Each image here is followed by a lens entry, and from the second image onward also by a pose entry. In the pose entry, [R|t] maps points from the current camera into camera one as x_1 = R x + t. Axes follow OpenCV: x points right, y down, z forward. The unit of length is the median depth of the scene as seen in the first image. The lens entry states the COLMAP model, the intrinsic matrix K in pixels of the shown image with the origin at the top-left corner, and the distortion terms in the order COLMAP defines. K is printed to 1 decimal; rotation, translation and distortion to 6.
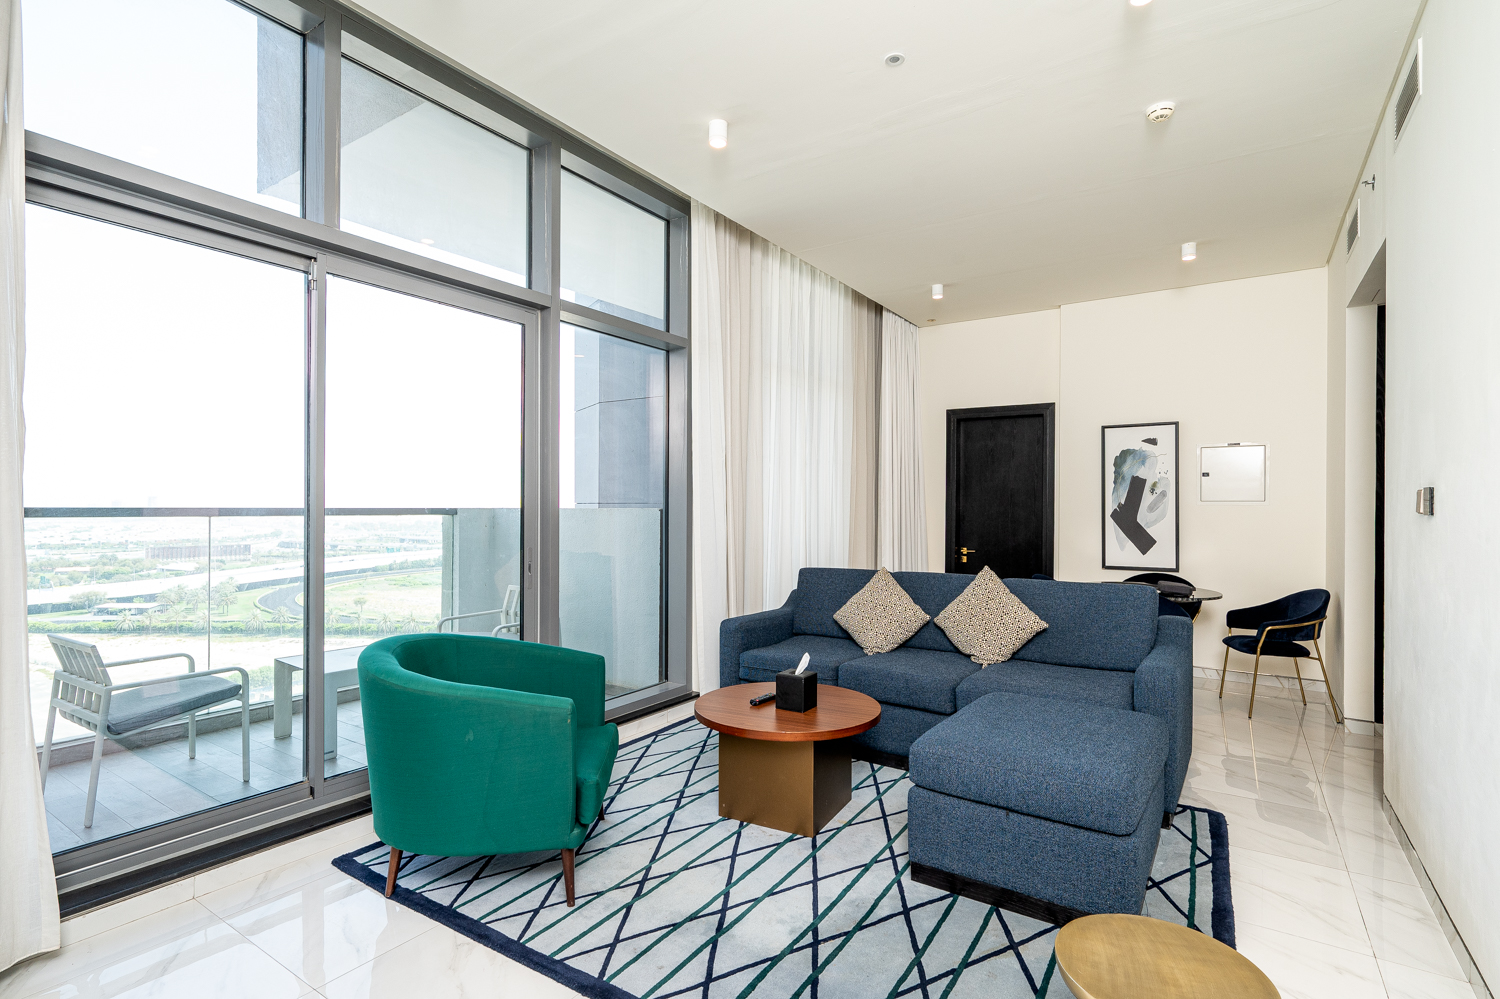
lens RADIAL K [[734.3, 0, 753.8], [0, 734.3, 517.8], [0, 0, 1]] dist [0.003341, 0.002118]
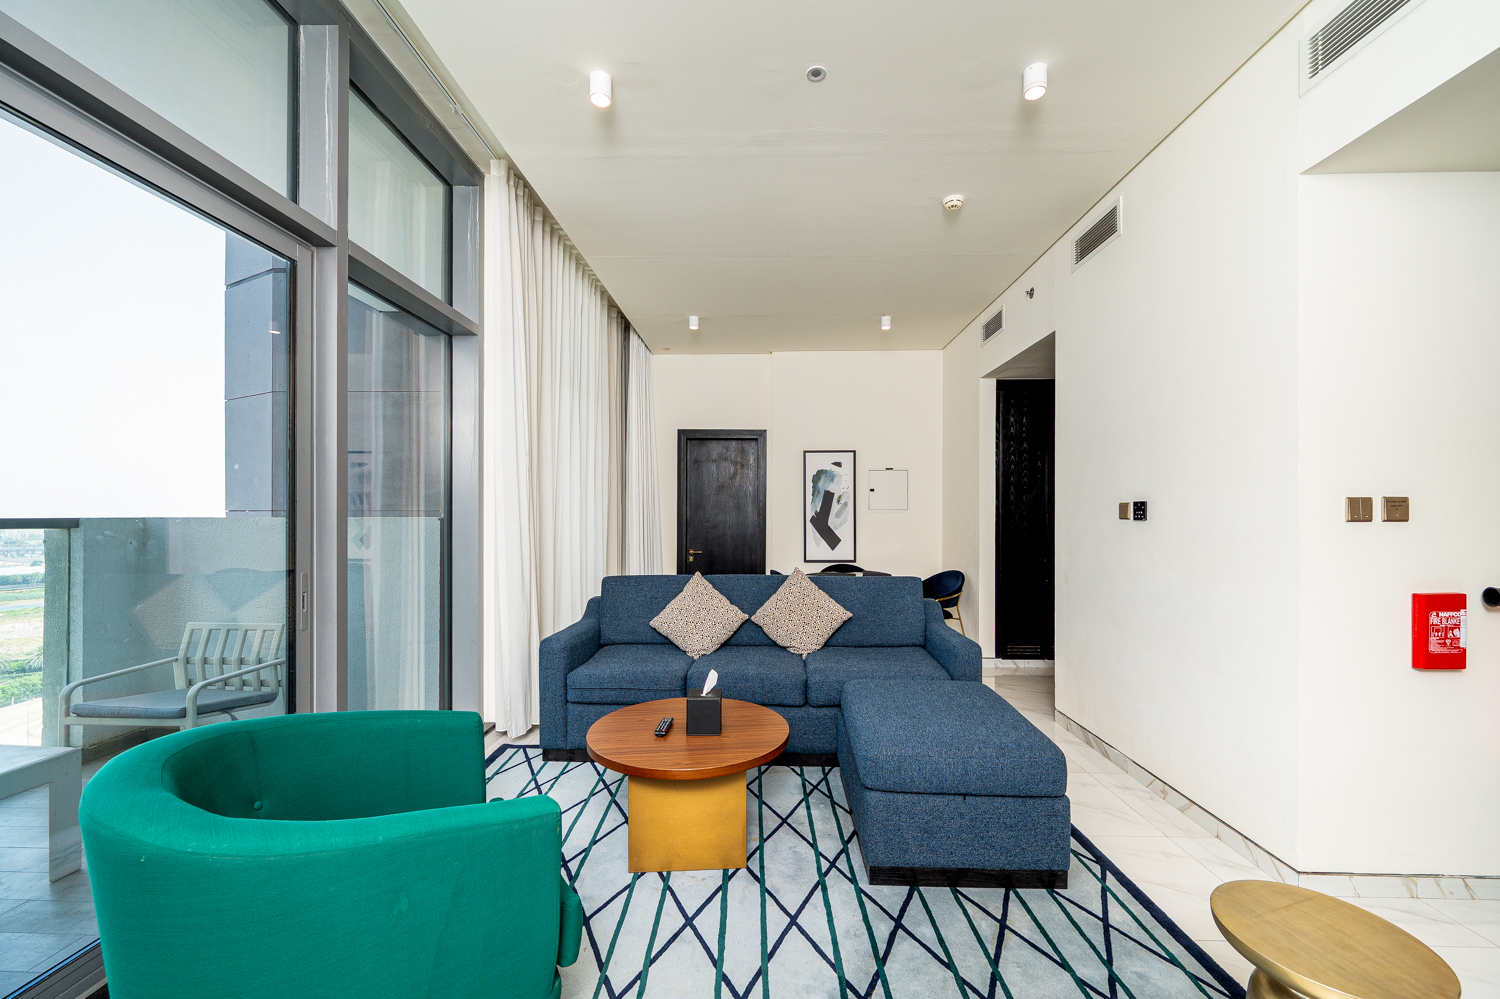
lens RADIAL K [[602.1, 0, 762.2], [0, 602.1, 518.8], [0, 0, 1]] dist [-0.003503, 0.000379]
pose [[0.844016, -0.006812, 0.536275, -0.162480], [0.010124, 0.999944, -0.003232, -0.004204], [-0.536223, 0.008157, 0.844037, 0.175163]]
